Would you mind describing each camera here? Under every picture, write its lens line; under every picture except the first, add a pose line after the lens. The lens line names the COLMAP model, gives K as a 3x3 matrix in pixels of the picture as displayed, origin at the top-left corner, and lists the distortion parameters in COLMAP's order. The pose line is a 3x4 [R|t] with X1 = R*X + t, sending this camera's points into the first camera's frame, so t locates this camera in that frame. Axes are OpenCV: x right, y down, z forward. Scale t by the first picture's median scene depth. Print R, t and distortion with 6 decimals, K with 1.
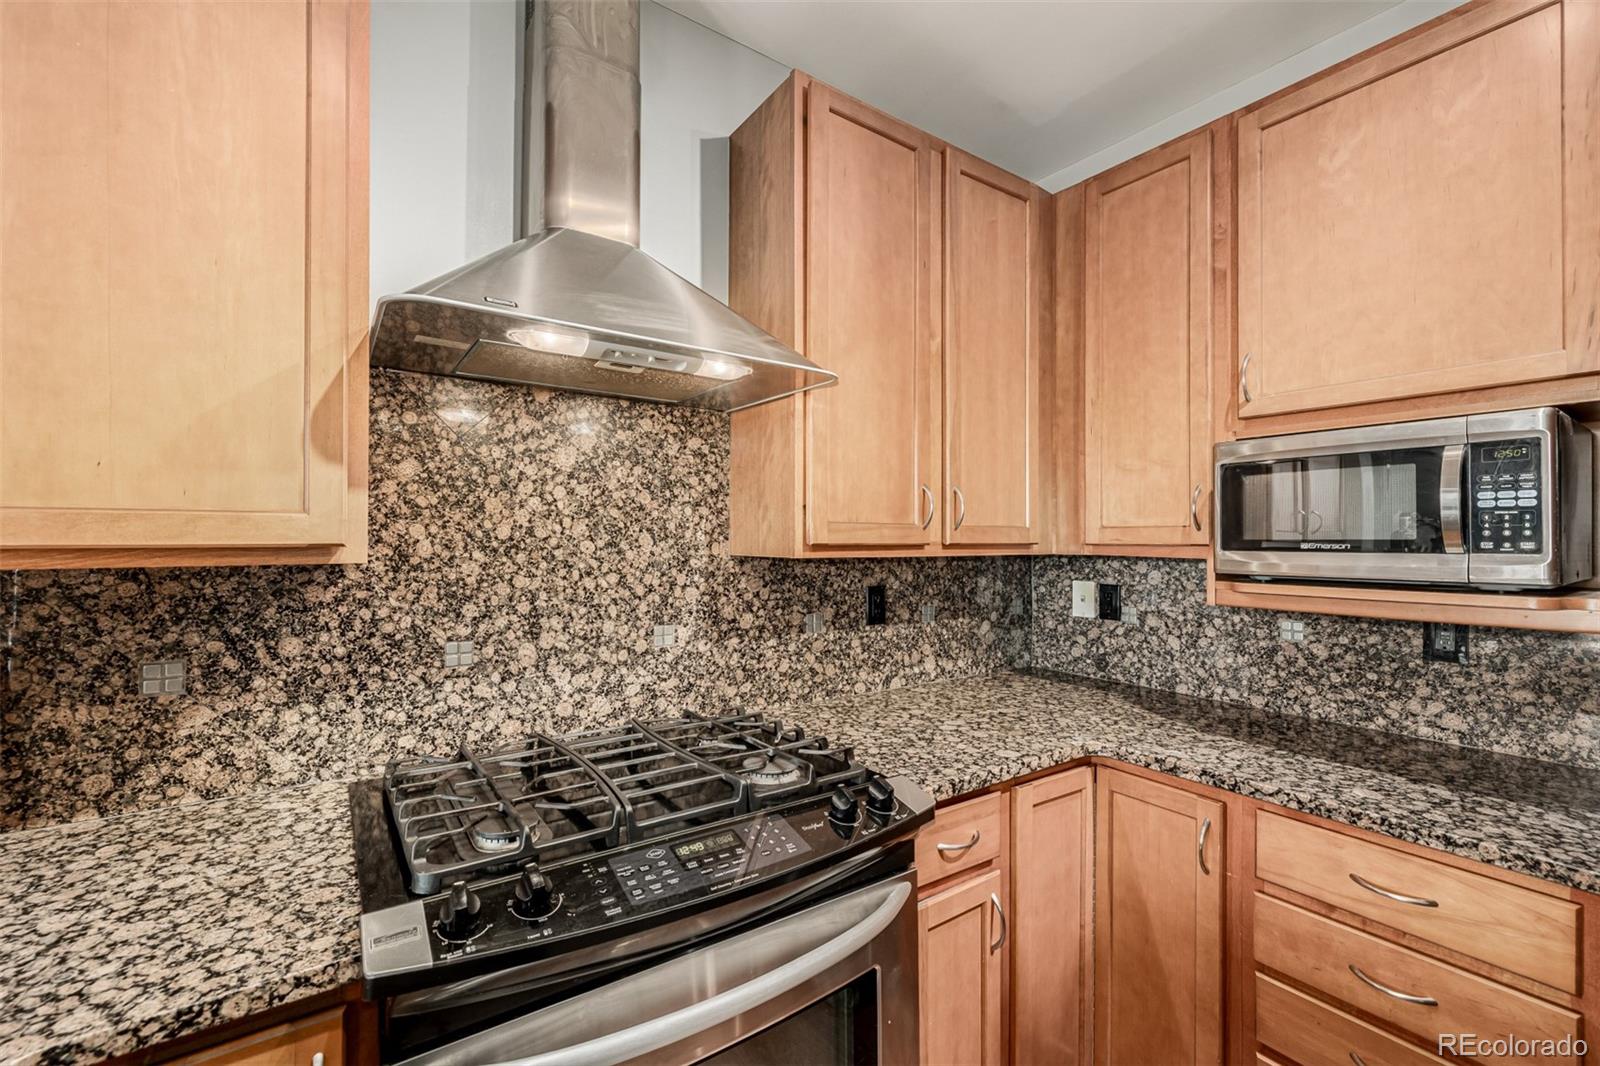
lens RADIAL K [[670.0, 0, 743.5], [0, 670.0, 532.4], [0, 0, 1]] dist [0.000523, 0.000043]
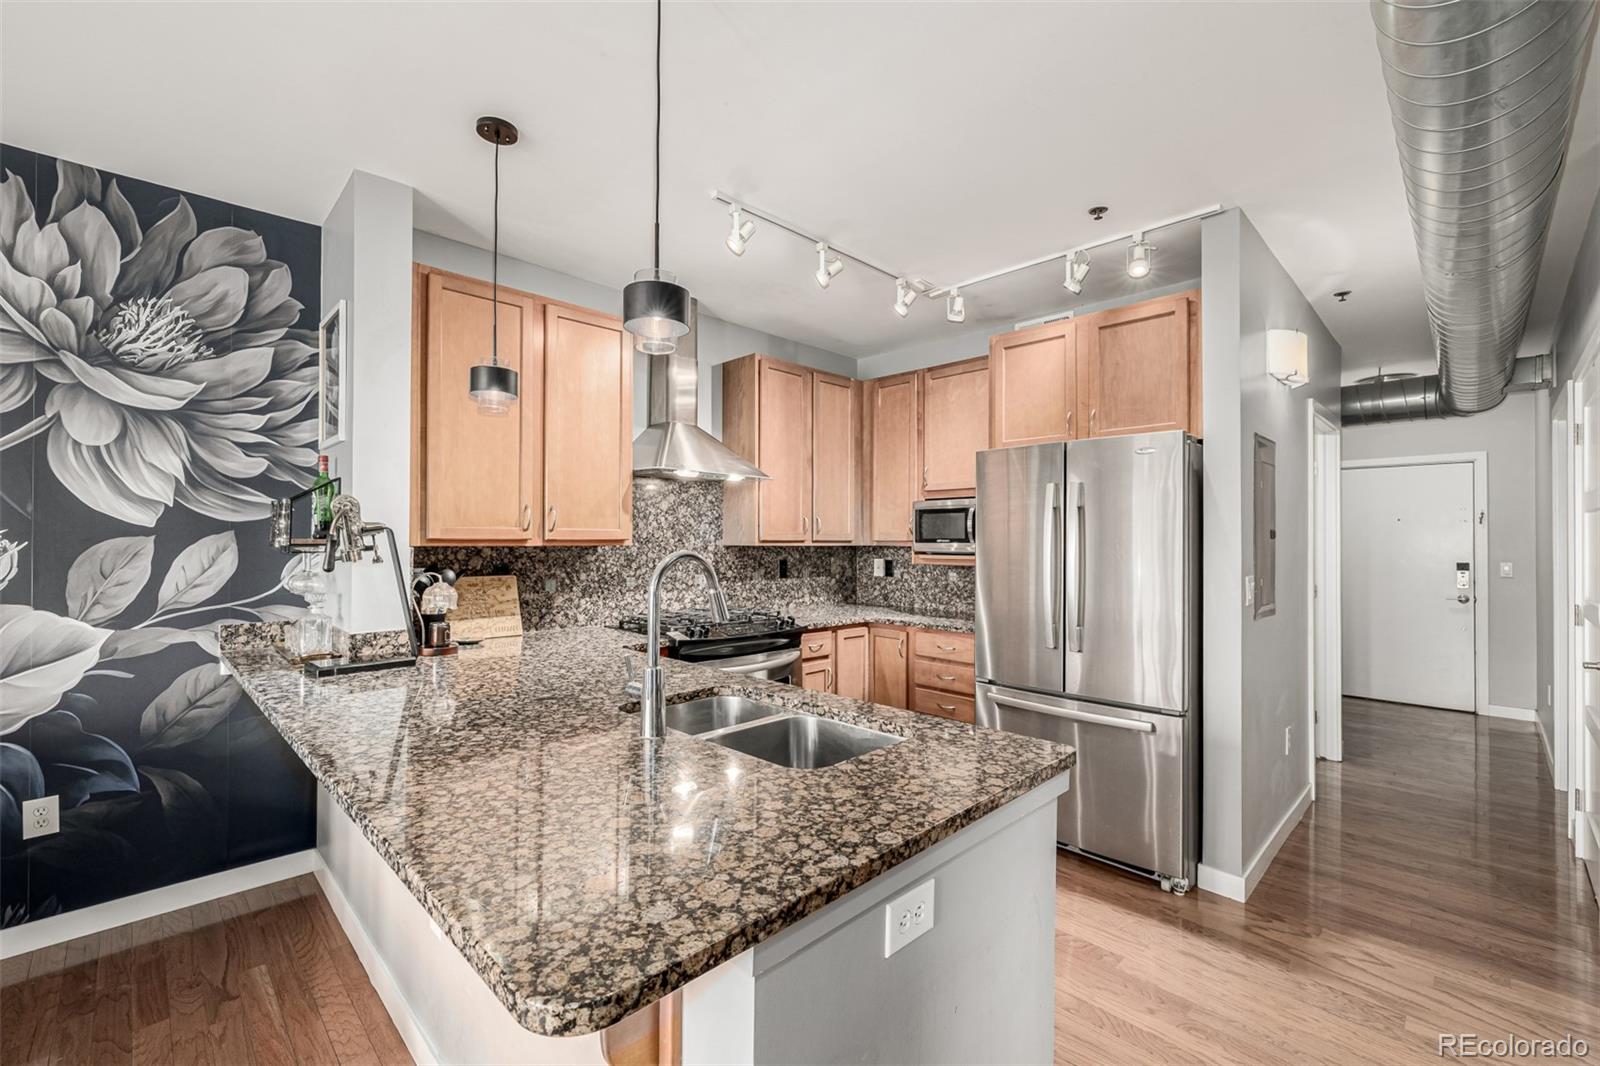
lens RADIAL K [[670.0, 0, 743.5], [0, 670.0, 532.4], [0, 0, 1]] dist [0.000523, 0.000043]
pose [[0.985261, 0.002656, 0.171034, -0.375442], [-0.002265, 0.999994, -0.002485, -0.004923], [-0.171040, 0.002061, 0.985262, -1.400021]]
